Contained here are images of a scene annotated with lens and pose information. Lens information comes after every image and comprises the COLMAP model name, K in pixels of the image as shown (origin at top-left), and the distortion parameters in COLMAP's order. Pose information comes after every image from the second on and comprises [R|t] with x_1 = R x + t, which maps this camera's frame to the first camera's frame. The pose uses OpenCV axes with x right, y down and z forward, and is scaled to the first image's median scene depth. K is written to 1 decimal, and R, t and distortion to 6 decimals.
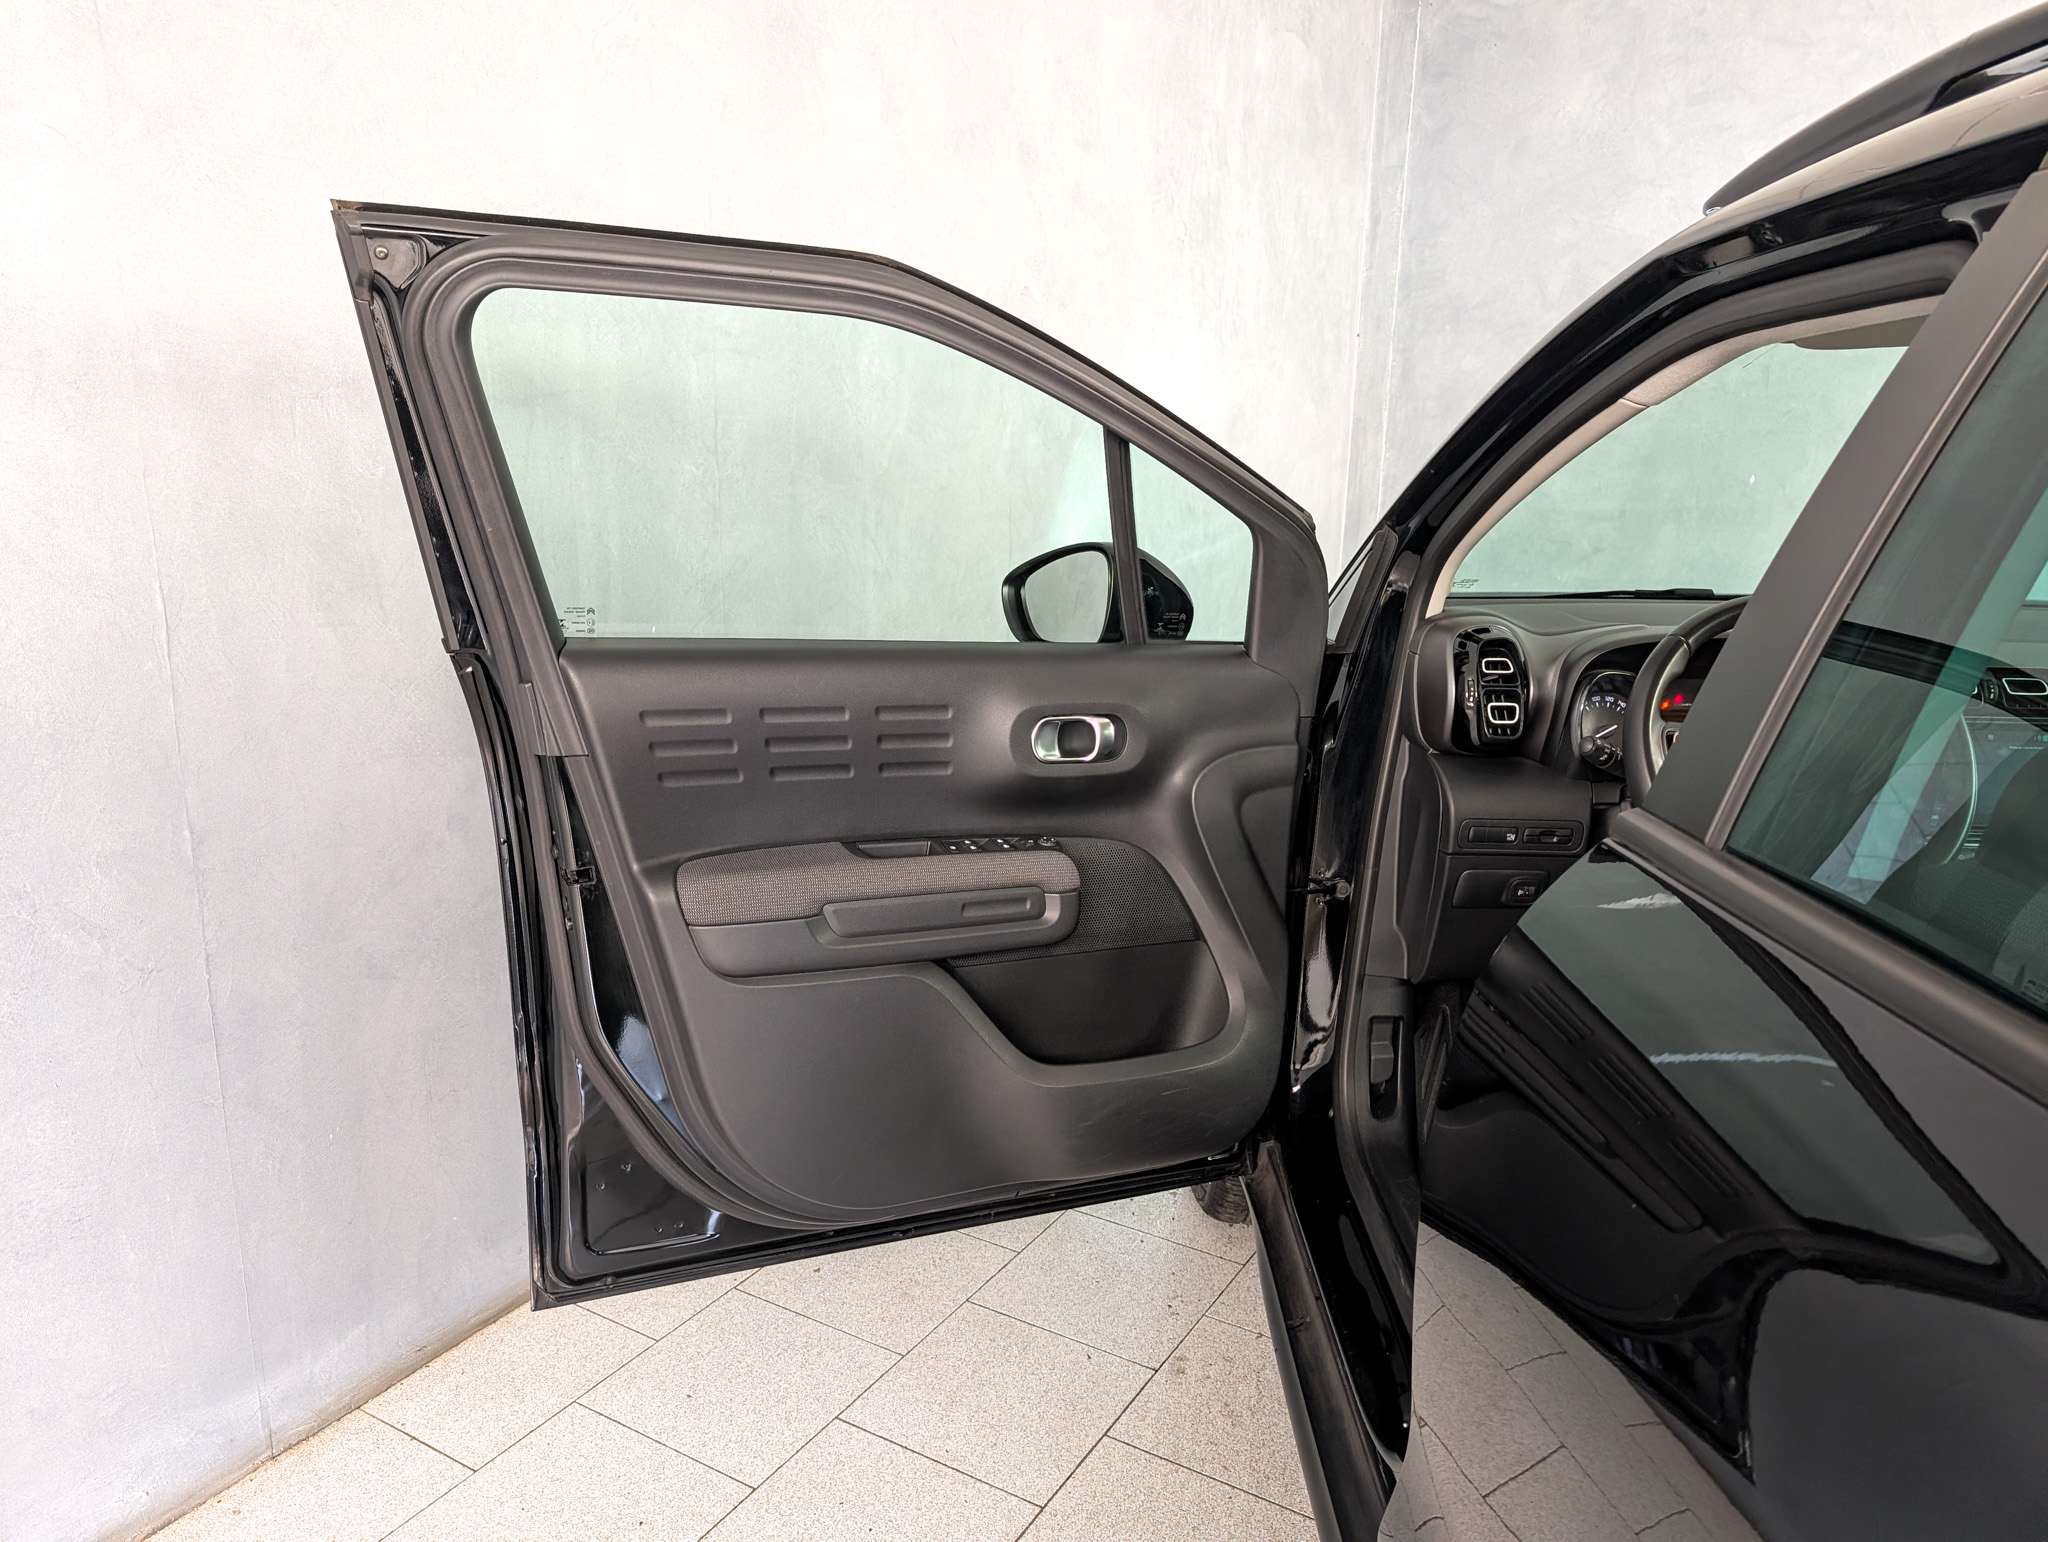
lens RADIAL K [[1490.8, 0, 1018.6], [0, 1490.8, 801.2], [0, 0, 1]] dist [0.005609, 0.002210]
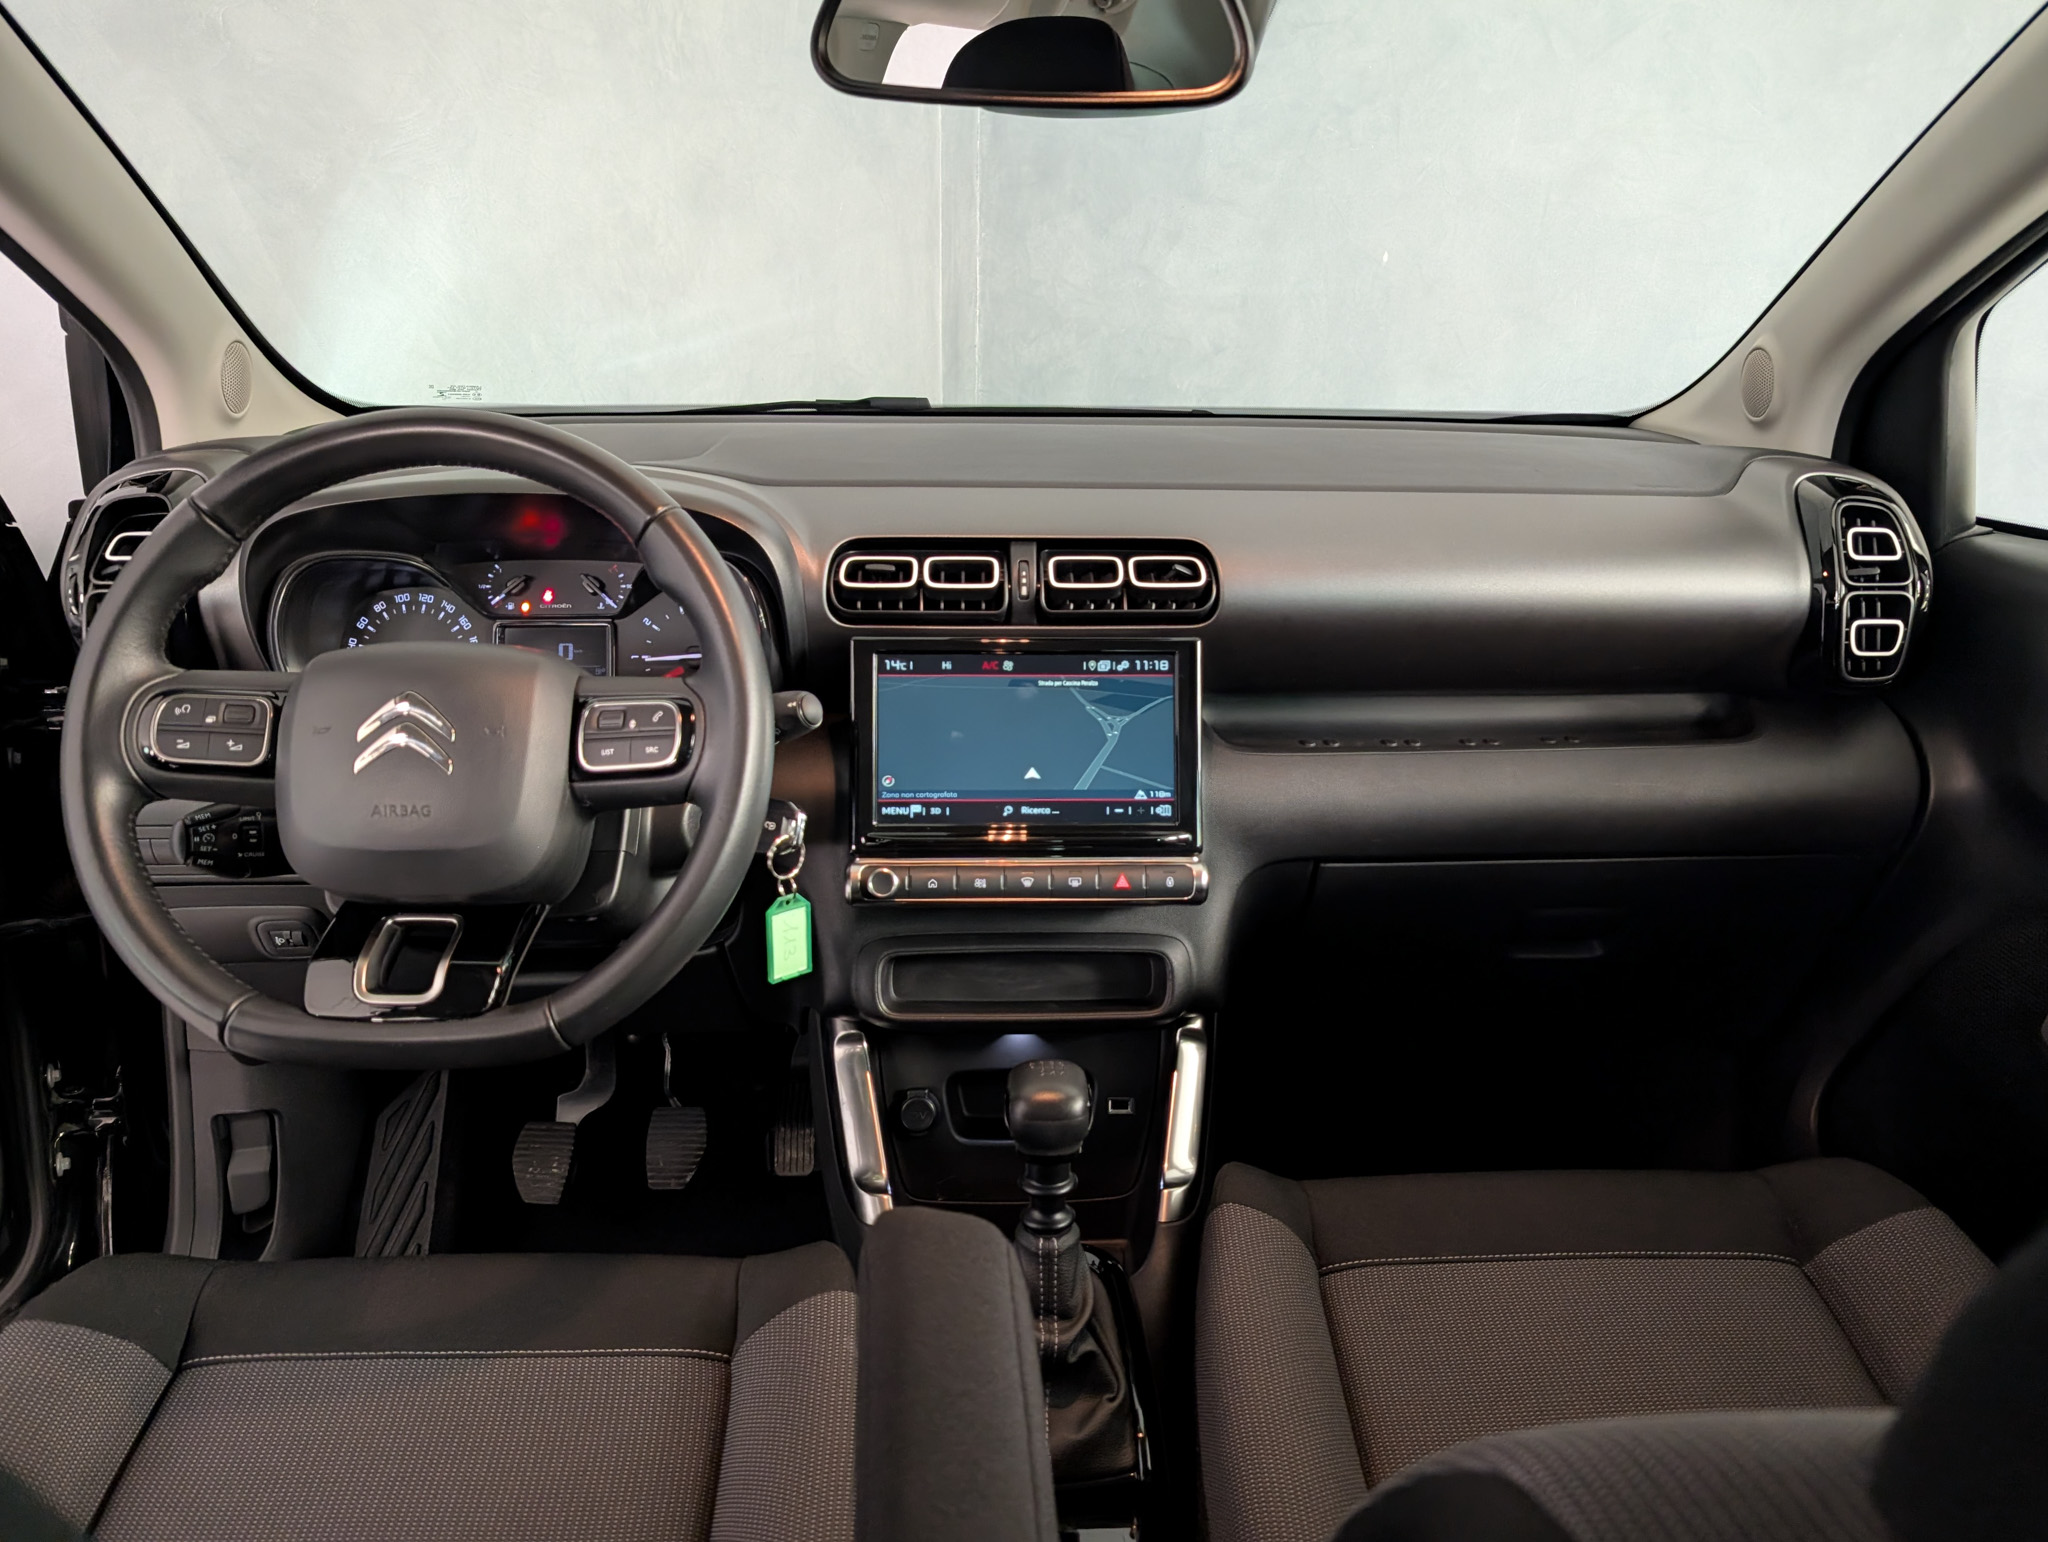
lens RADIAL K [[1493.1, 0, 1049.5], [0, 1493.1, 722.7], [0, 0, 1]] dist [0.018563, 0.006372]
pose [[0.998498, -0.025135, 0.048681, 0.611009], [0.021676, 0.997289, 0.070315, -0.056545], [-0.050316, -0.069154, 0.996336, 0.418338]]
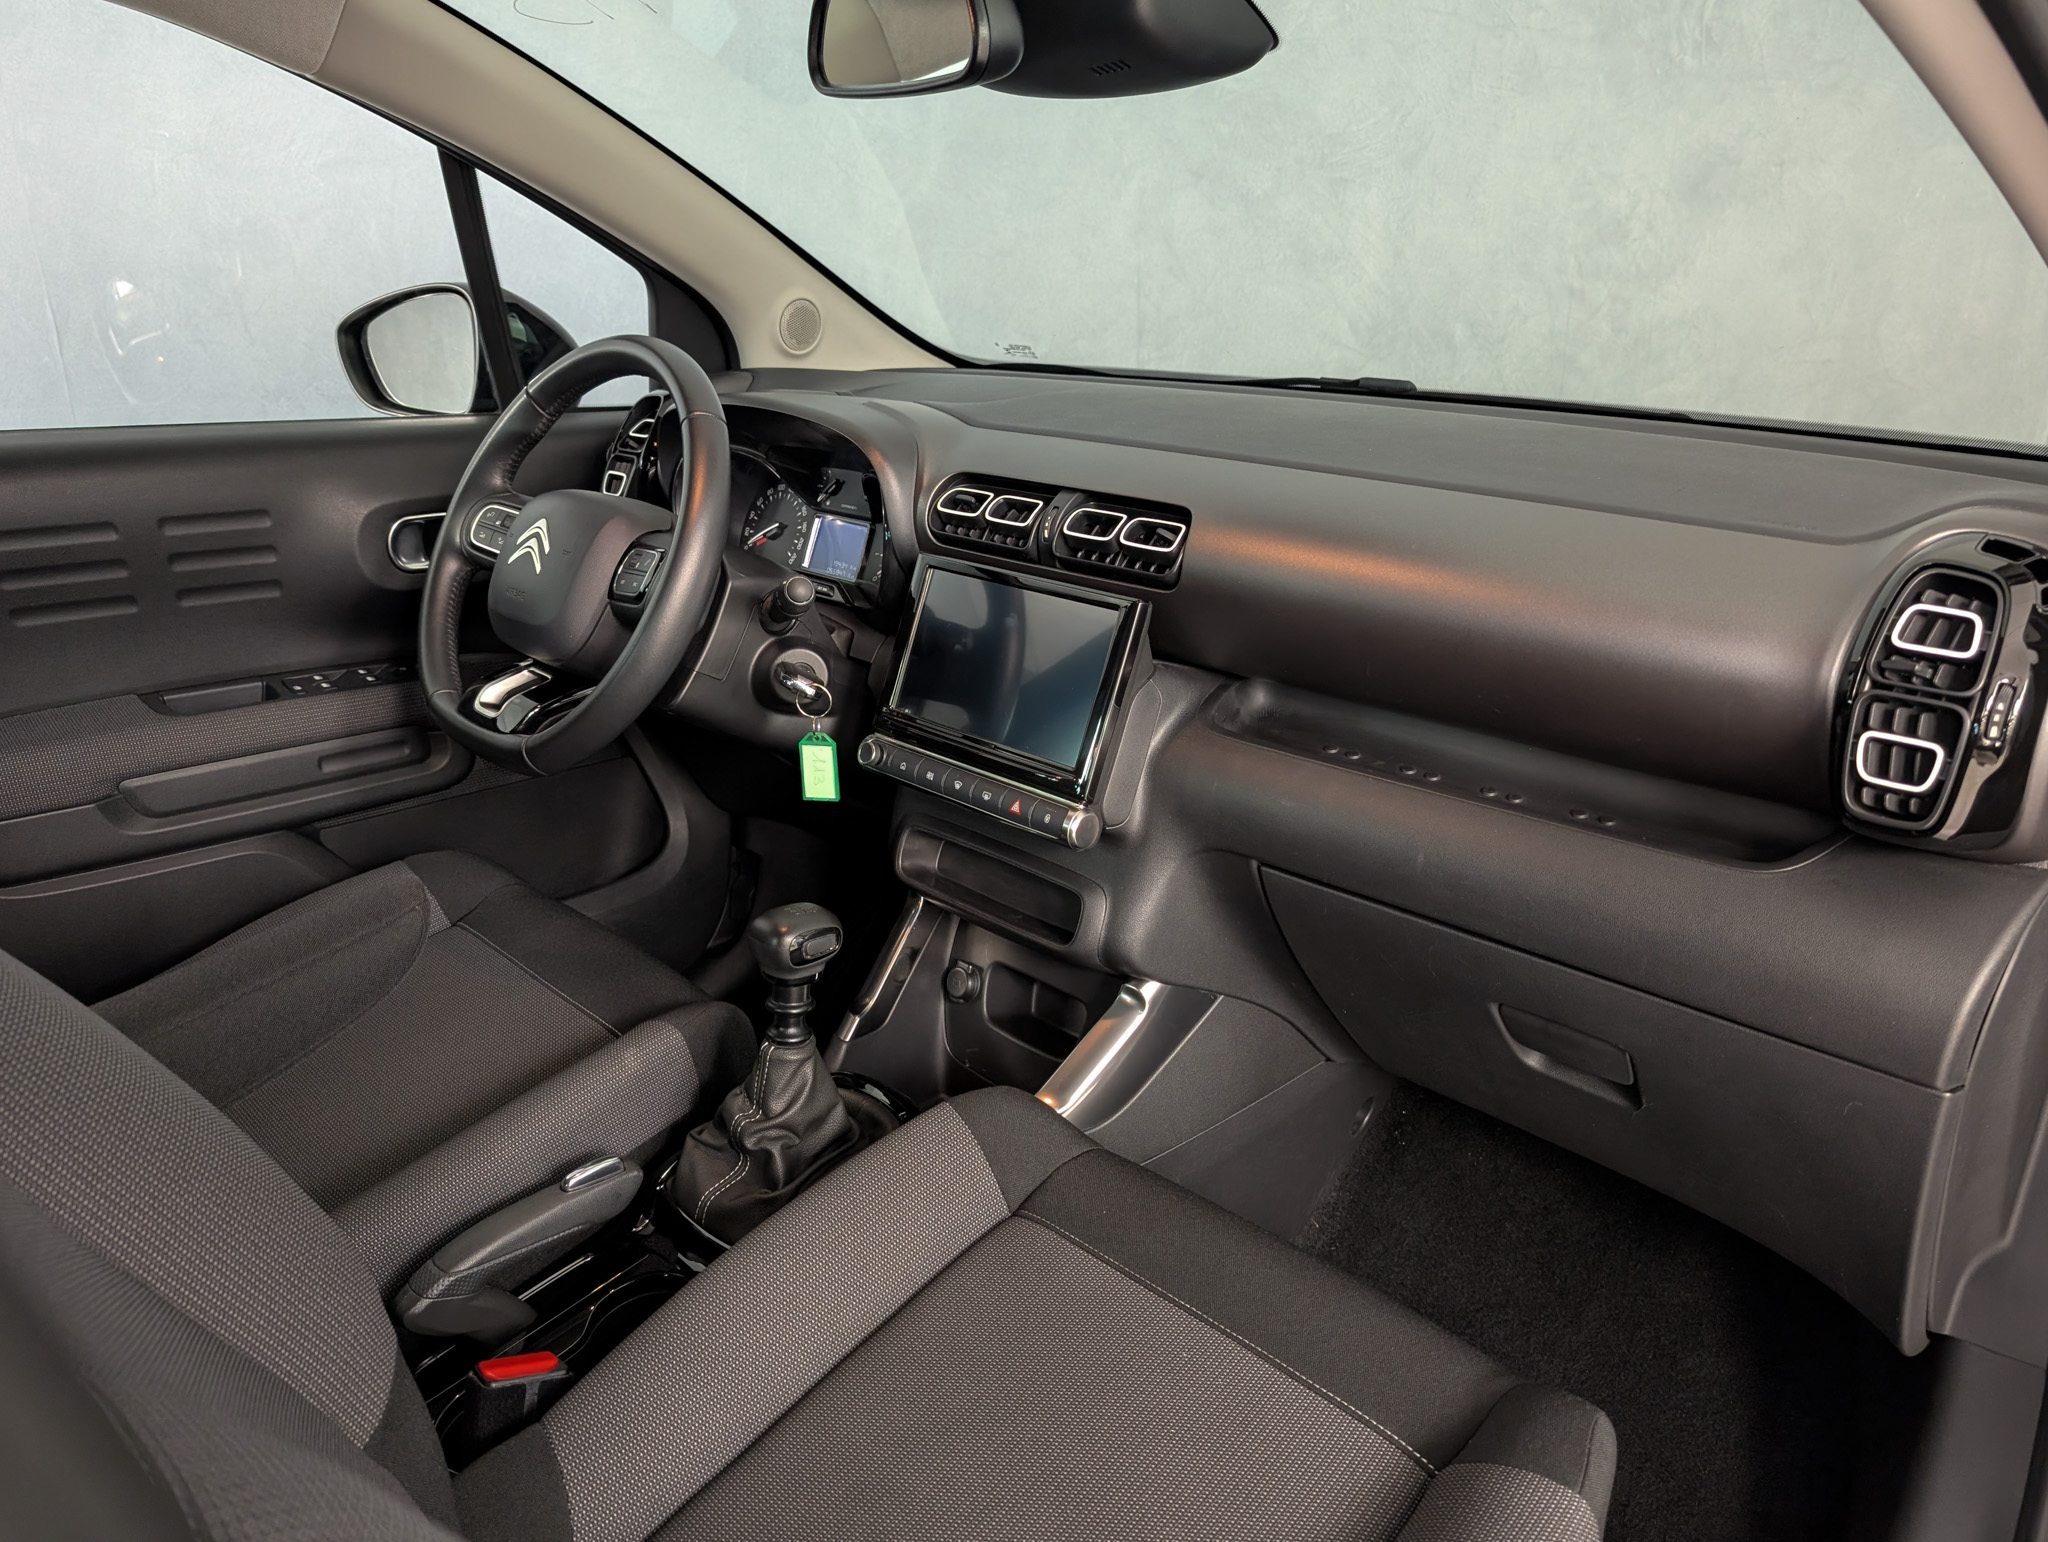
lens RADIAL K [[1493.1, 0, 1049.5], [0, 1493.1, 722.7], [0, 0, 1]] dist [0.018563, 0.006372]
pose [[0.721253, 0.195706, -0.664450, 1.041924], [-0.153947, 0.980555, 0.121702, -0.065344], [0.675348, 0.014512, 0.737356, 0.527330]]
